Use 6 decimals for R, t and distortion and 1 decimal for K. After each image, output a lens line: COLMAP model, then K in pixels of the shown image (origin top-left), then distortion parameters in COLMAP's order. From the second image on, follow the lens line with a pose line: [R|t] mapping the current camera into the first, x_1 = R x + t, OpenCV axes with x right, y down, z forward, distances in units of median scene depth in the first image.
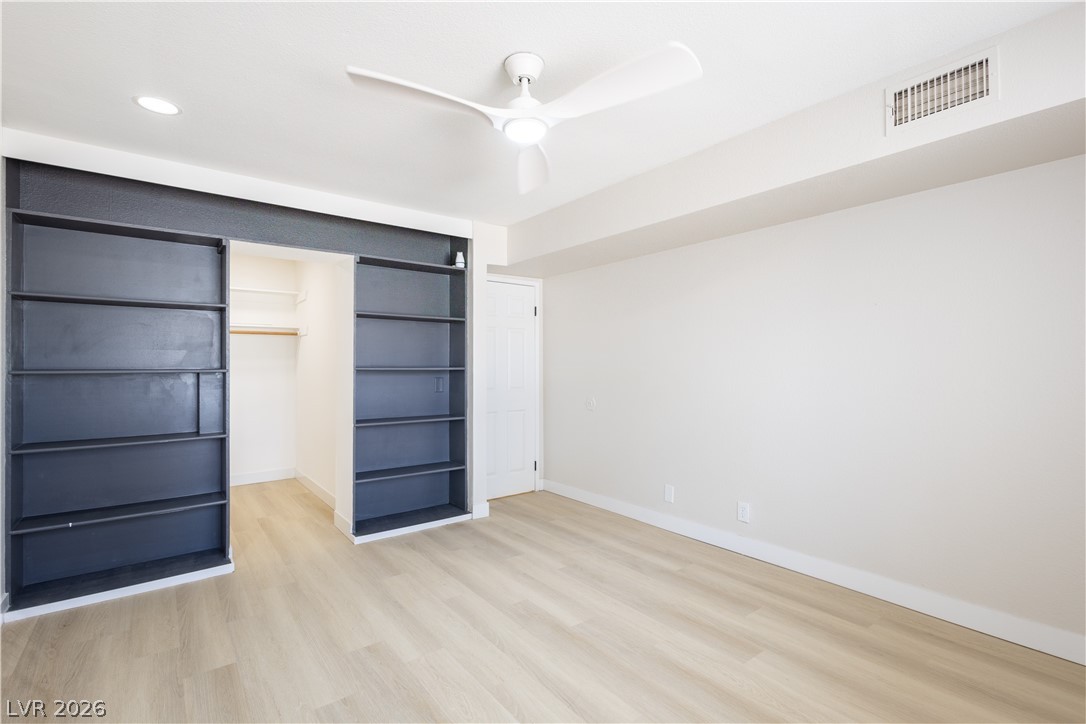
lens RADIAL K [[499.5, 0, 542.9], [0, 499.5, 362.4], [0, 0, 1]] dist [0.003995, -0.001215]
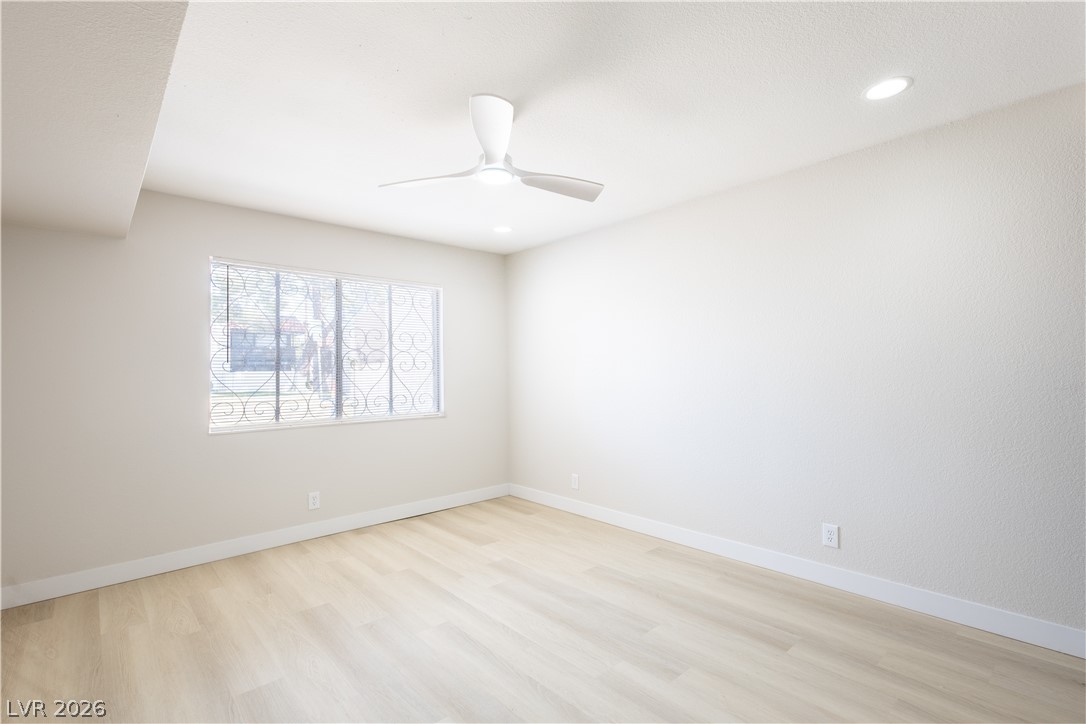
lens RADIAL K [[499.5, 0, 540.9], [0, 499.5, 362.1], [0, 0, 1]] dist [0.003995, -0.001215]
pose [[-0.996640, 0.016341, -0.080264, -0.034501], [0.017234, 0.999797, -0.010451, 0.001014], [0.080077, -0.011799, -0.996719, 1.898949]]
